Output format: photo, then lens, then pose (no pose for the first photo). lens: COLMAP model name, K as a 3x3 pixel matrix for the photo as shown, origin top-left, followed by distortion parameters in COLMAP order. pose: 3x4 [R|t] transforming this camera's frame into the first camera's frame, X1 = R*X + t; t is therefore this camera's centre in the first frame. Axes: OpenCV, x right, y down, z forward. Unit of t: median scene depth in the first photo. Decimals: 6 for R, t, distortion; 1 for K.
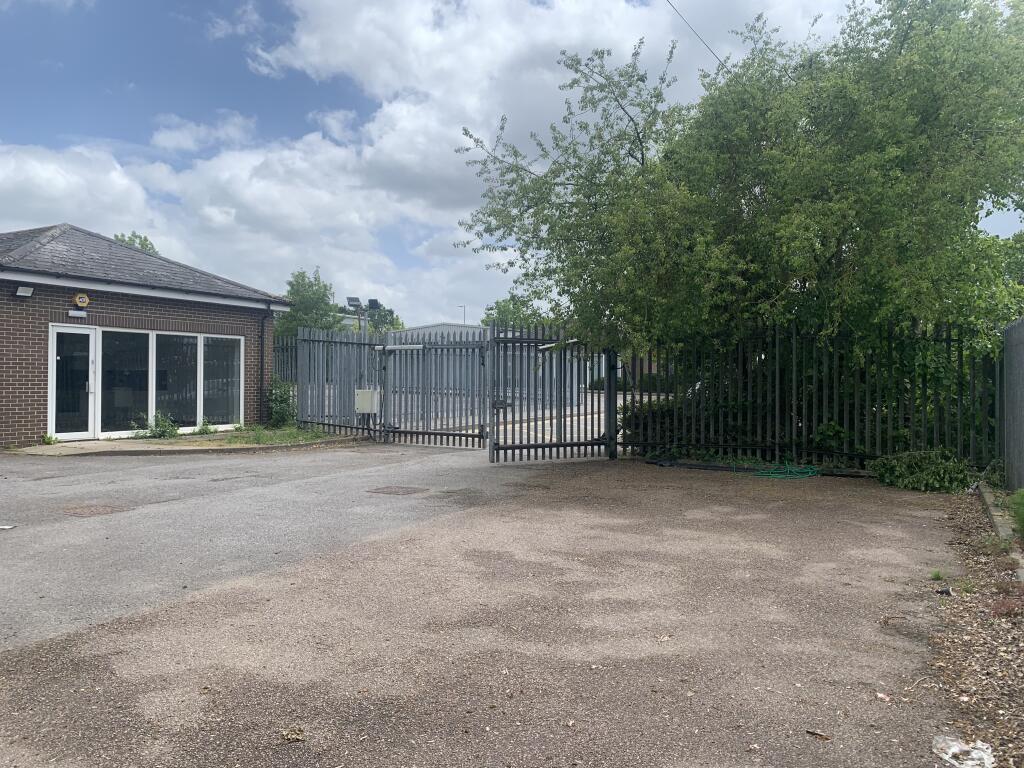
lens RADIAL K [[785.9, 0, 509.3], [0, 785.9, 381.8], [0, 0, 1]] dist [0.015854, 0.010524]
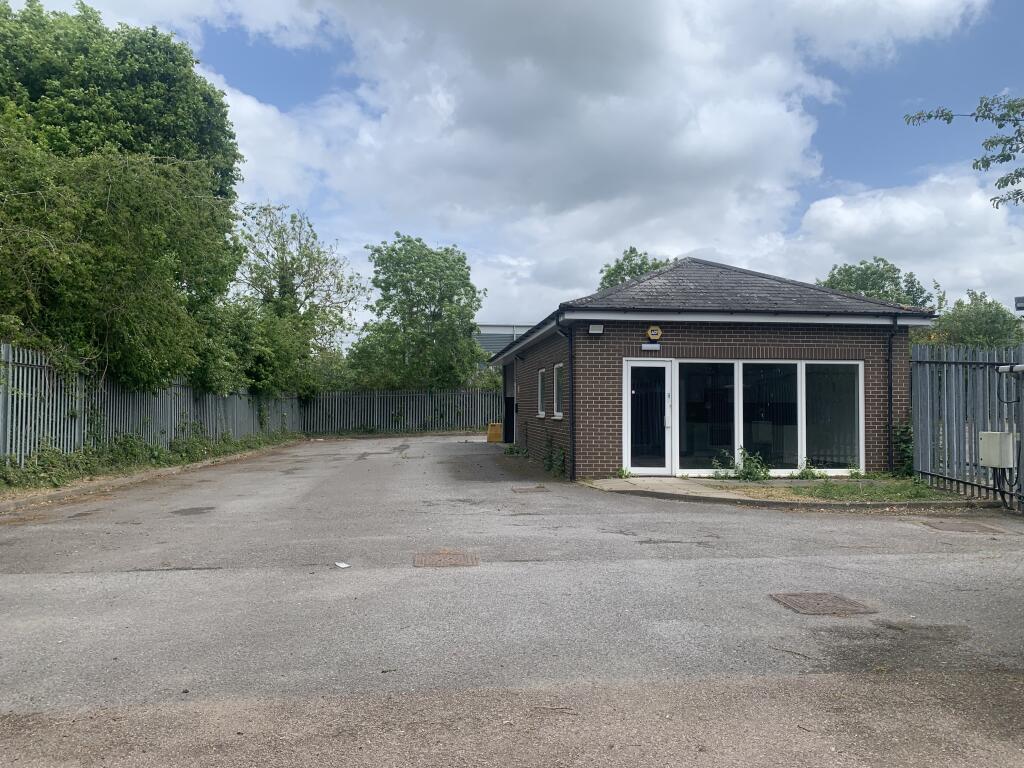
lens RADIAL K [[785.9, 0, 510.6], [0, 785.9, 384.3], [0, 0, 1]] dist [0.015854, 0.010524]
pose [[0.537732, -0.023240, -0.842795, 0.178193], [-0.006373, 0.999479, -0.031626, -0.007042], [0.843092, 0.022378, 0.537304, 0.313332]]
